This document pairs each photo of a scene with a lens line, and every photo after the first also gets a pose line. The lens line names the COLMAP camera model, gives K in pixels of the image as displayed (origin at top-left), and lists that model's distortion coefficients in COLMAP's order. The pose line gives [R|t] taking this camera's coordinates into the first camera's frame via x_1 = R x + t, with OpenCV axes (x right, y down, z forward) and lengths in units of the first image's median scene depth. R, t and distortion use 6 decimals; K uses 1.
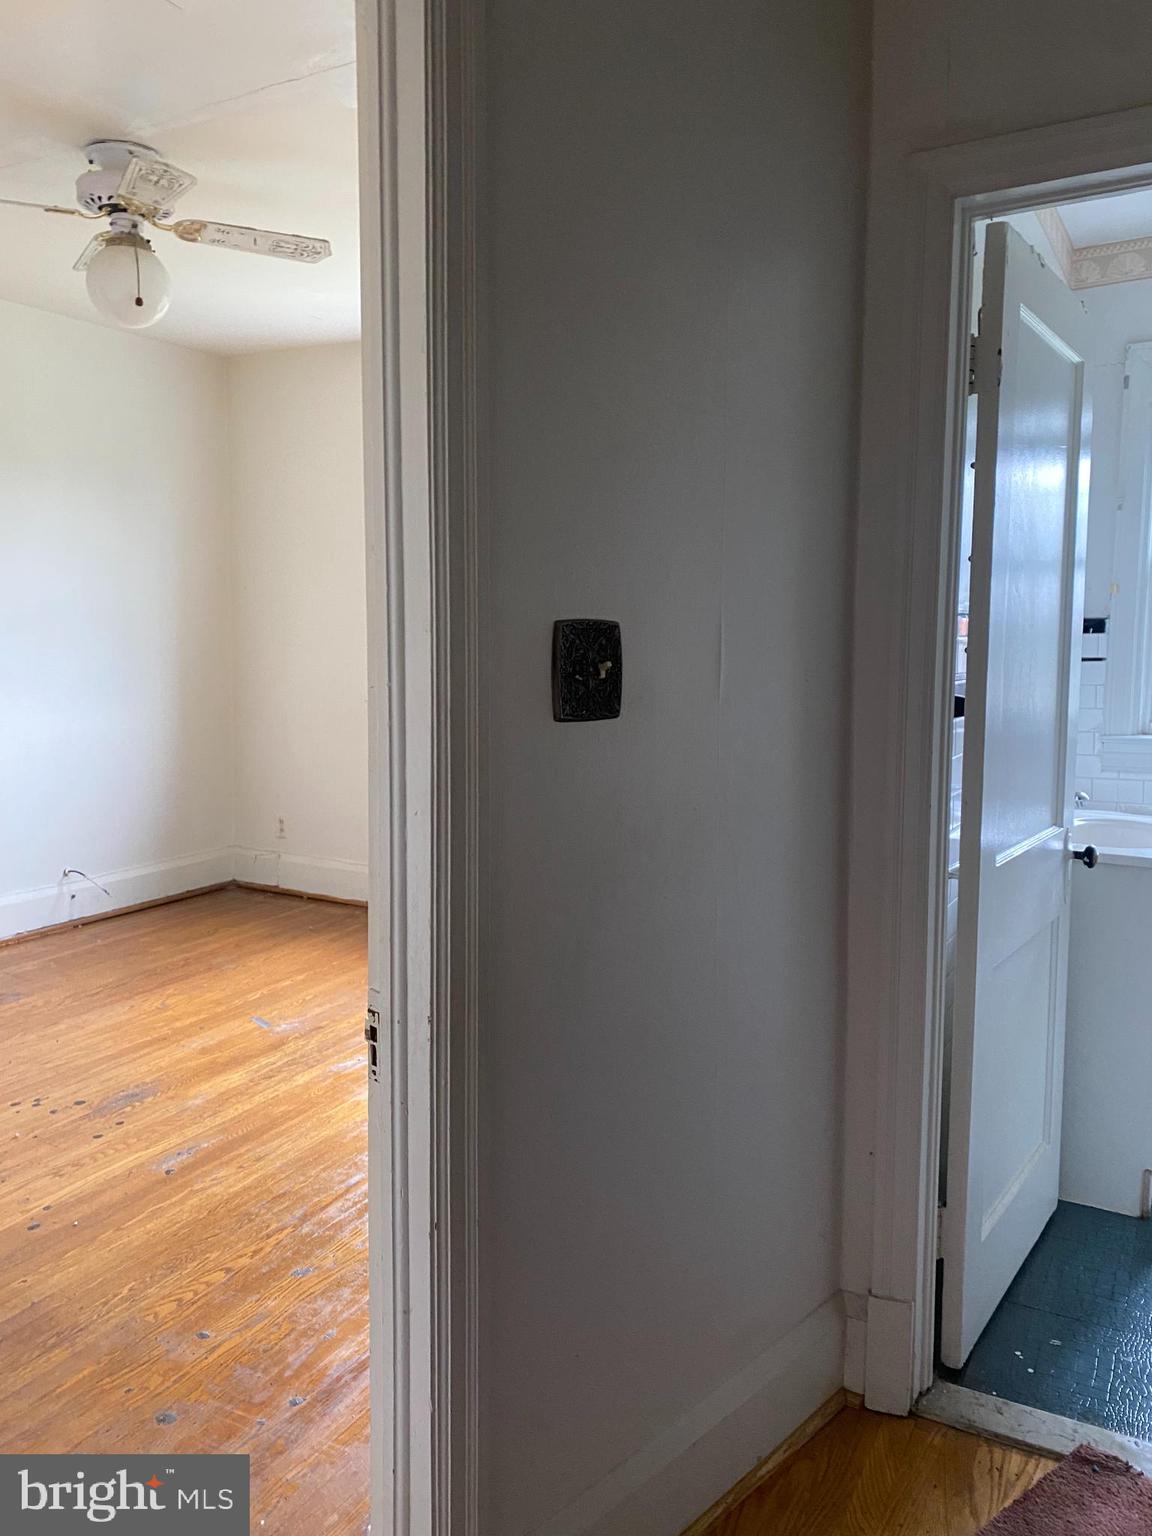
lens RADIAL K [[1206.2, 0, 566.8], [0, 1206.2, 788.4], [0, 0, 1]] dist [0.044646, -0.070296]
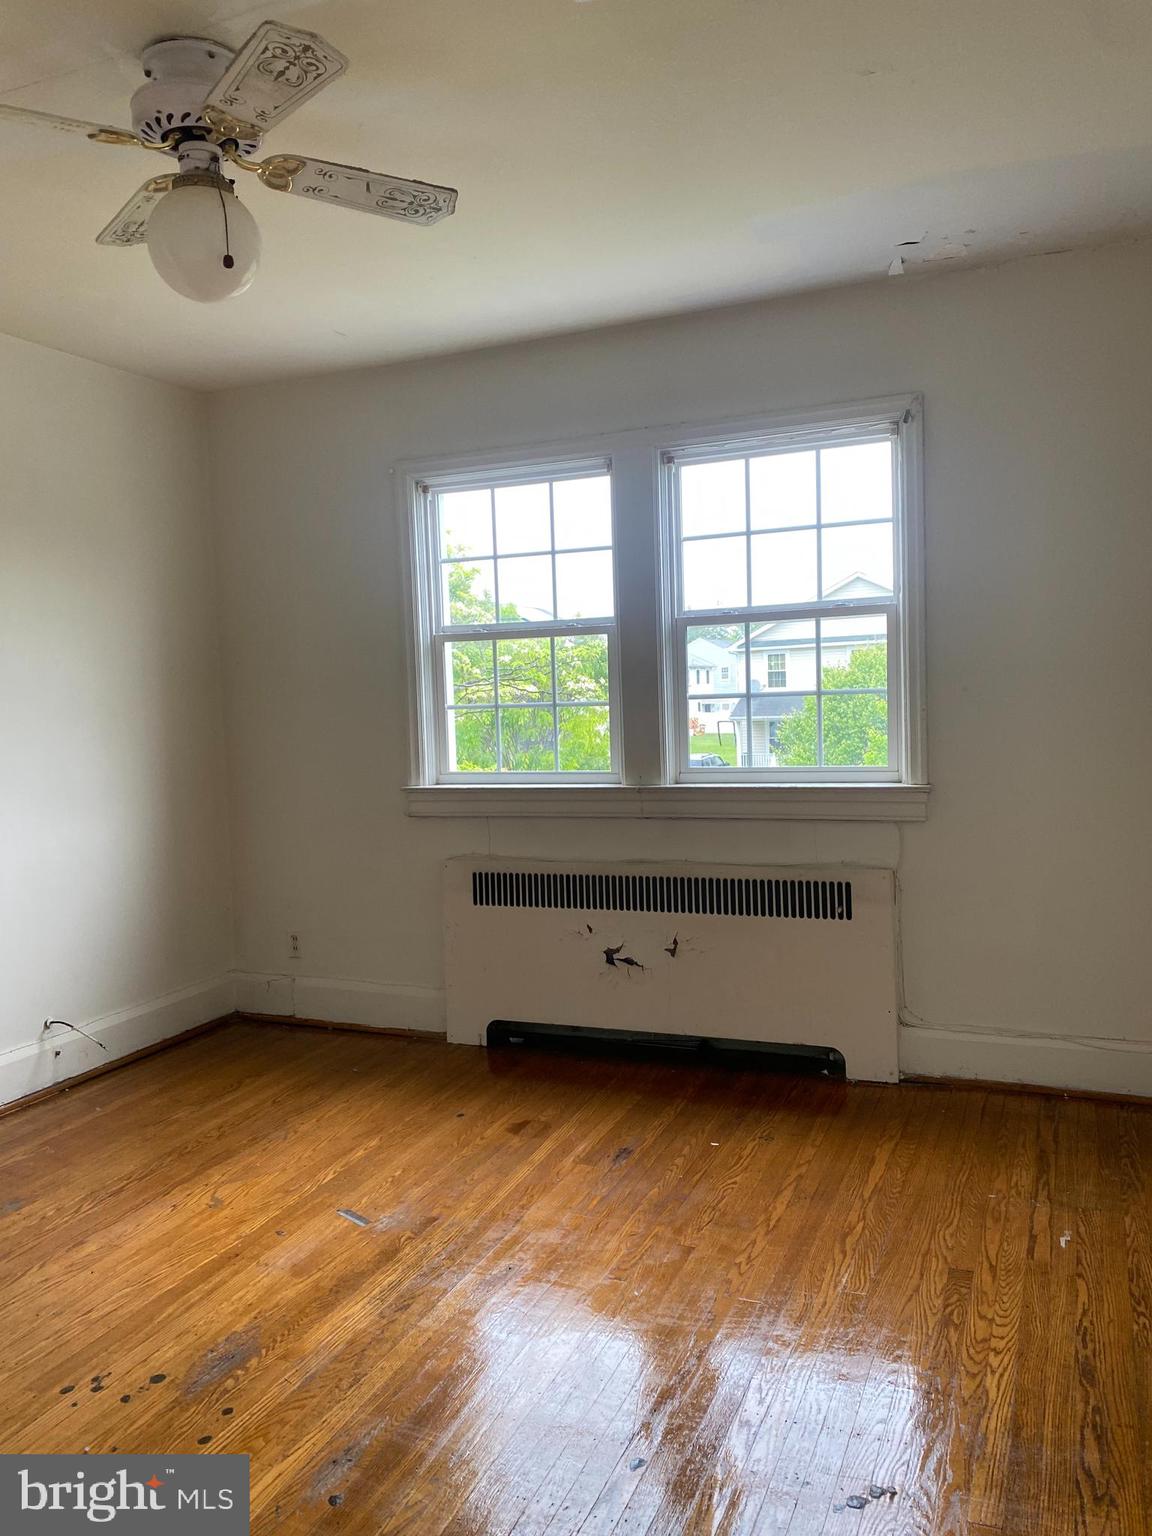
lens RADIAL K [[1206.2, 0, 566.8], [0, 1206.2, 788.4], [0, 0, 1]] dist [0.044646, -0.070296]
pose [[0.994400, -0.050845, 0.092652, -0.190064], [0.056355, 0.996733, -0.057858, -0.025987], [-0.089407, 0.062755, 0.994016, 0.228167]]
